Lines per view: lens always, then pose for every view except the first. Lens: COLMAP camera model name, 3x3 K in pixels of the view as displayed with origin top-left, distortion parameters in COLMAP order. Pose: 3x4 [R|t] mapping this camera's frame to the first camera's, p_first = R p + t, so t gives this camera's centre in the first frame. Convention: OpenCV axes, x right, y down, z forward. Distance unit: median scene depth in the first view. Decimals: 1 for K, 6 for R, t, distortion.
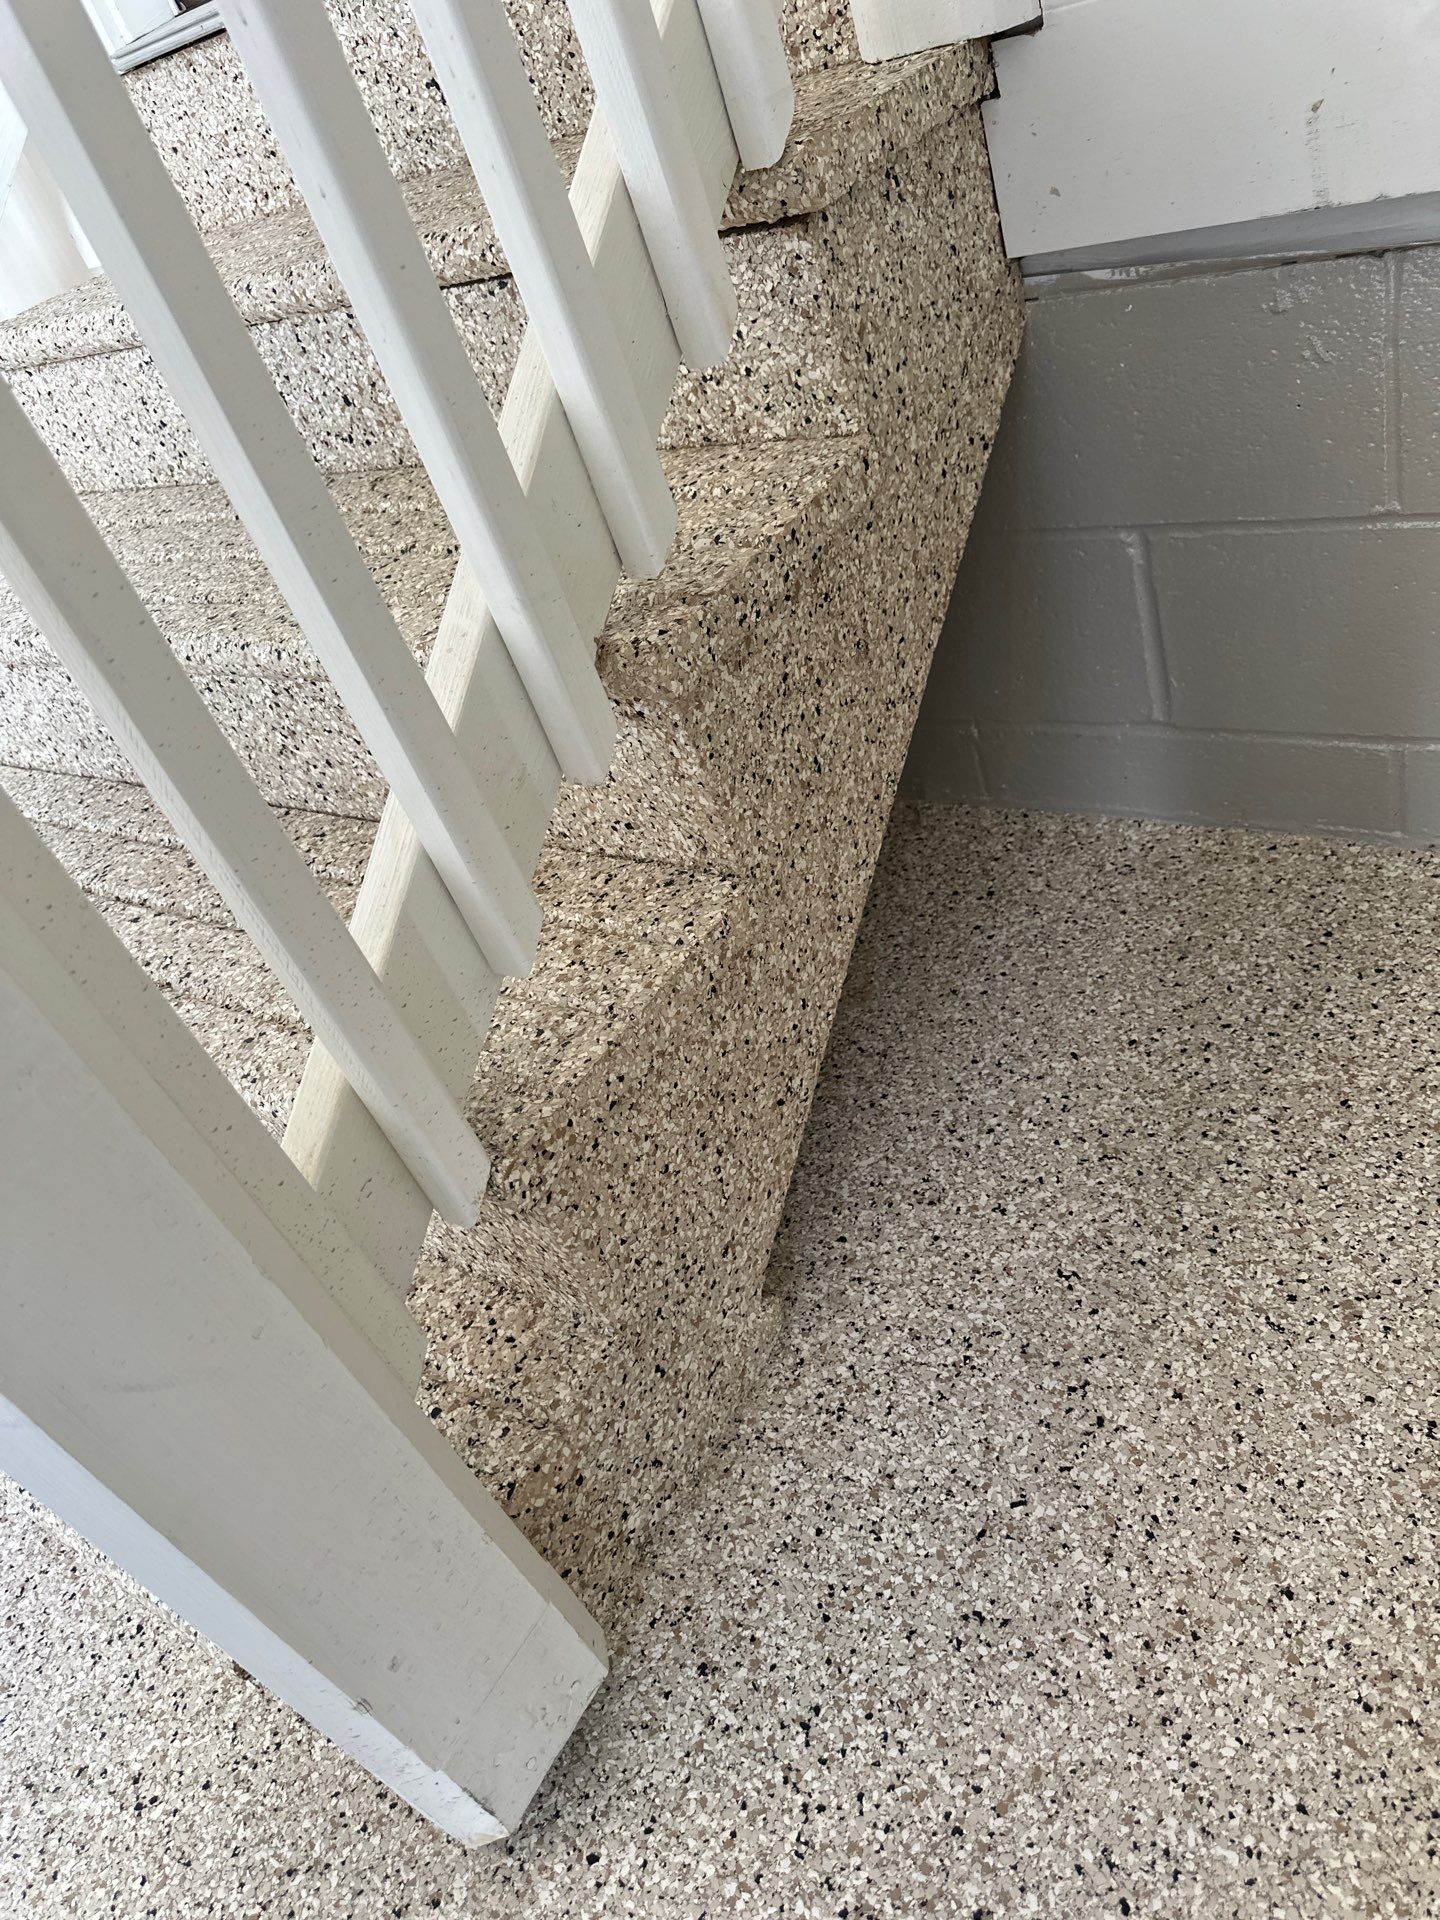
lens RADIAL K [[1371.2, 0, 709.7], [0, 1371.2, 949.6], [0, 0, 1]] dist [0.069579, -0.087894]
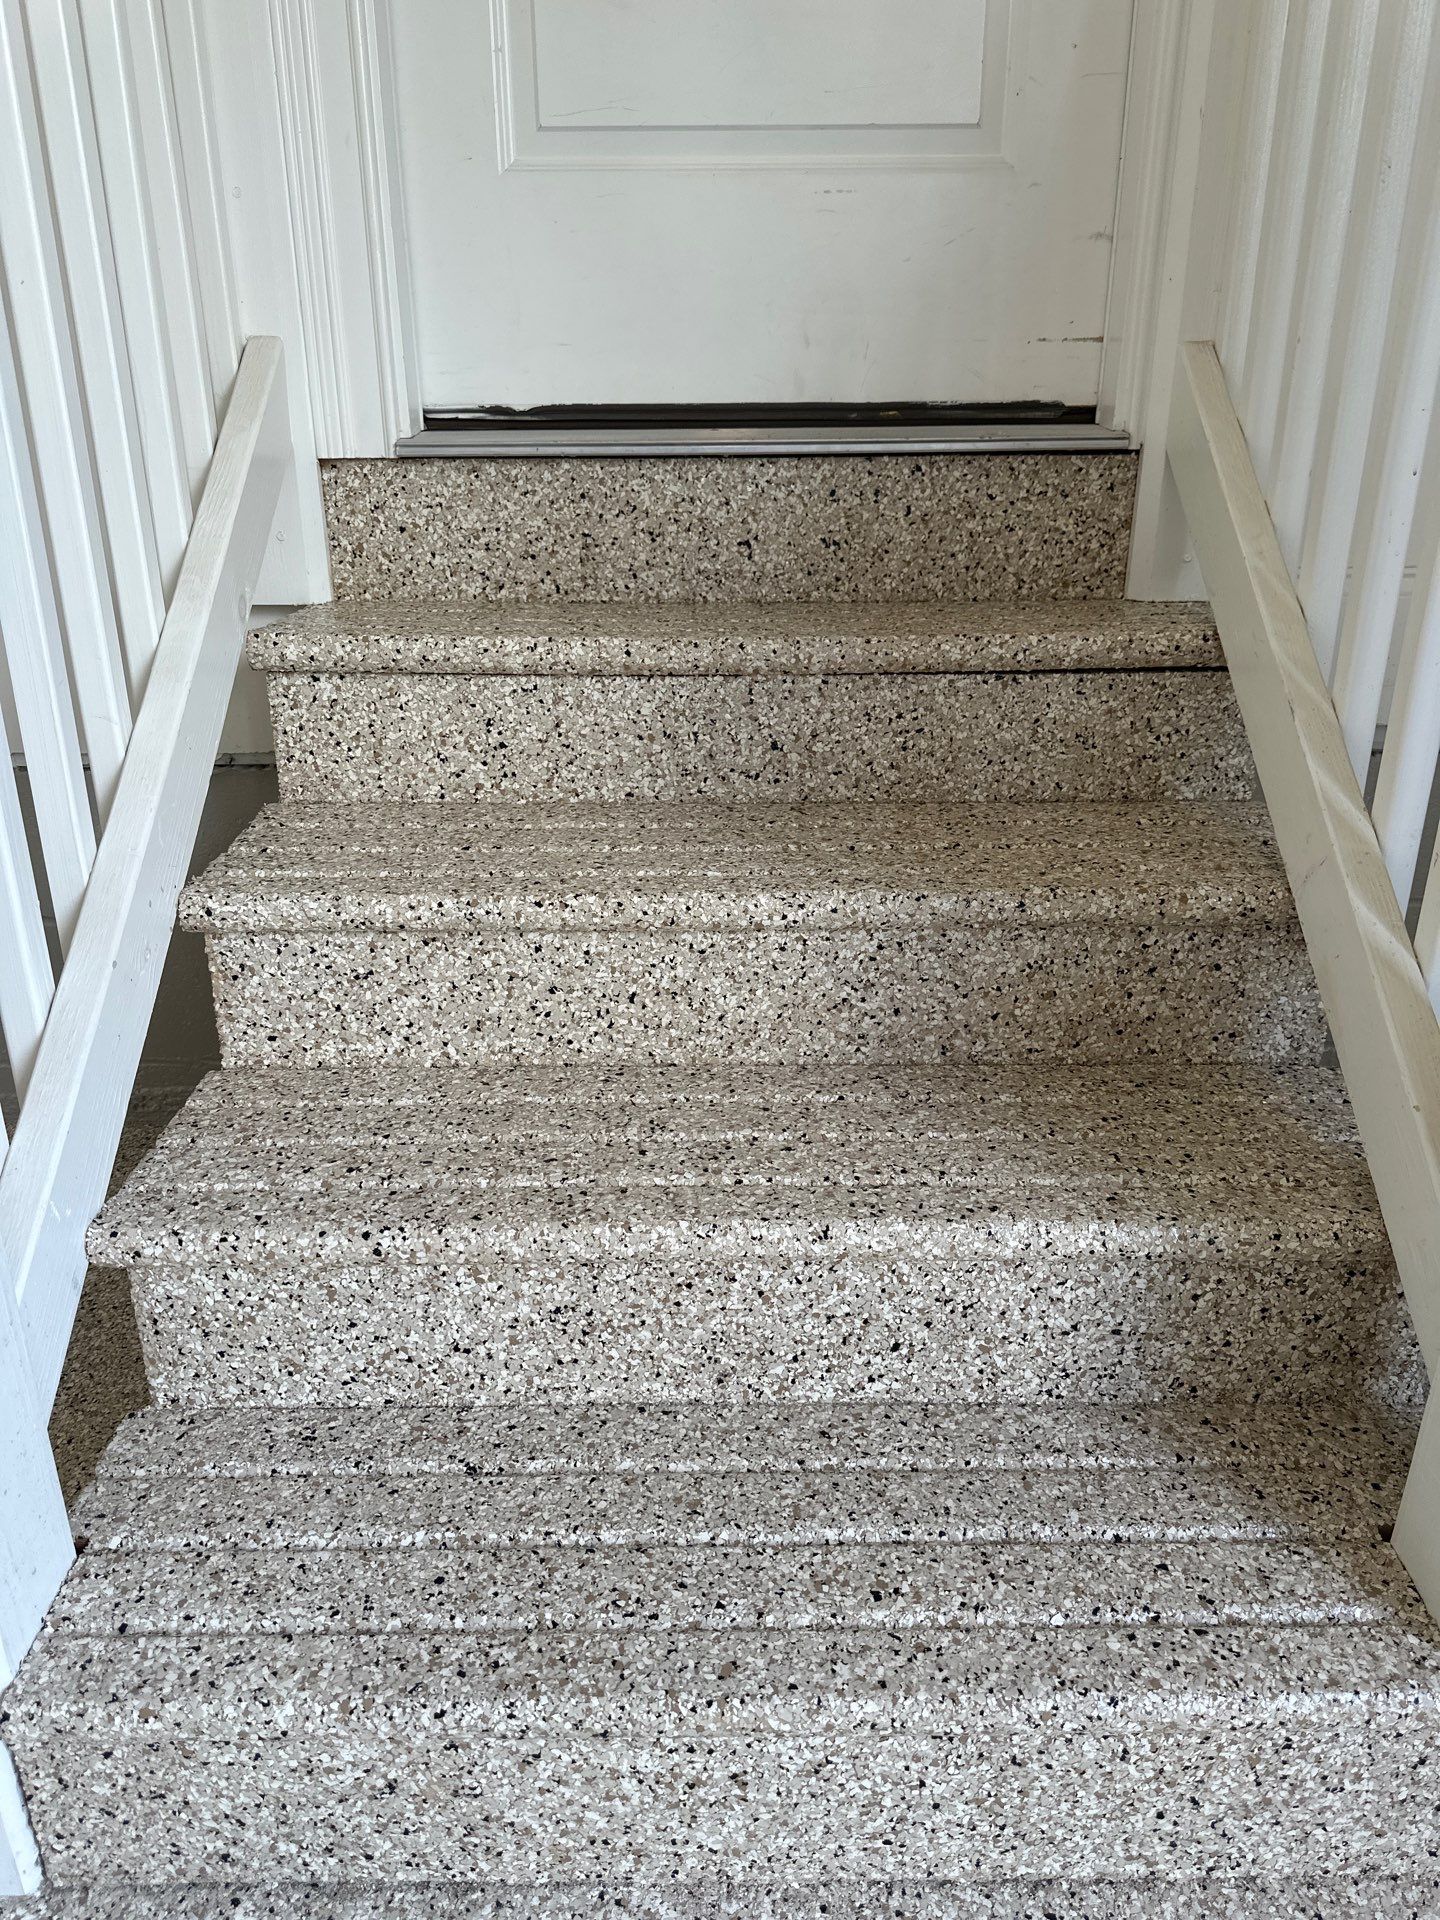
lens RADIAL K [[1371.2, 0, 717.9], [0, 1371.2, 930.4], [0, 0, 1]] dist [0.069579, -0.087894]
pose [[0.784738, 0.087522, 0.613618, -1.151087], [0.162012, 0.926601, -0.339356, 0.168726], [-0.598280, 0.365719, 0.712959, 0.271875]]
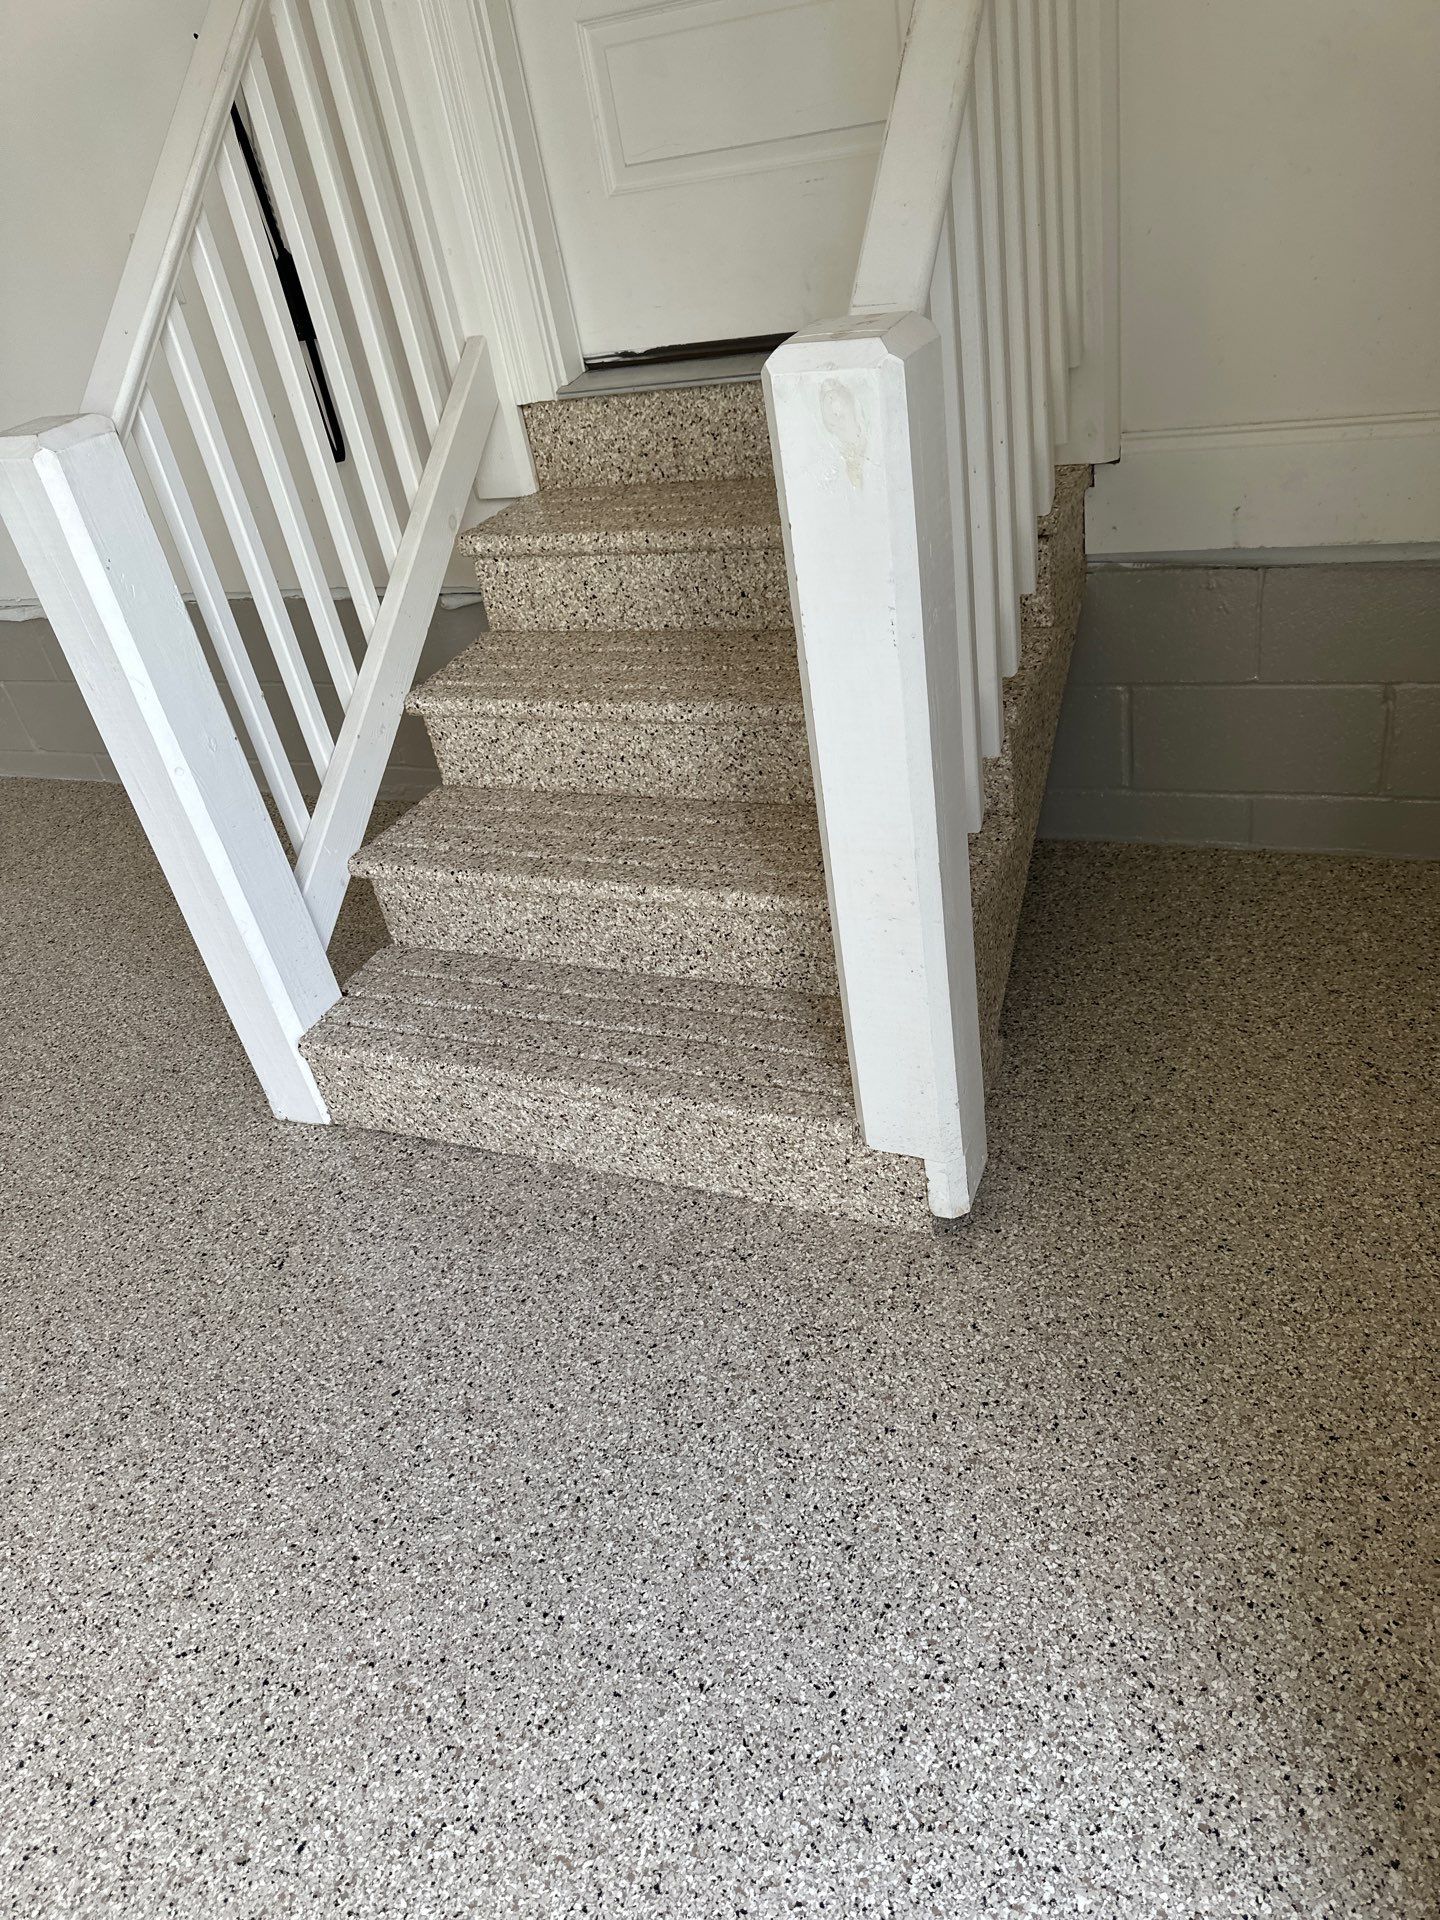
lens RADIAL K [[1371.2, 0, 701.5], [0, 1371.2, 950.3], [0, 0, 1]] dist [0.069579, -0.087894]
pose [[0.976350, 0.023089, 0.214958, -0.807032], [0.006530, 0.990678, -0.136068, 0.391125], [-0.216096, 0.134254, 0.967098, -0.849284]]
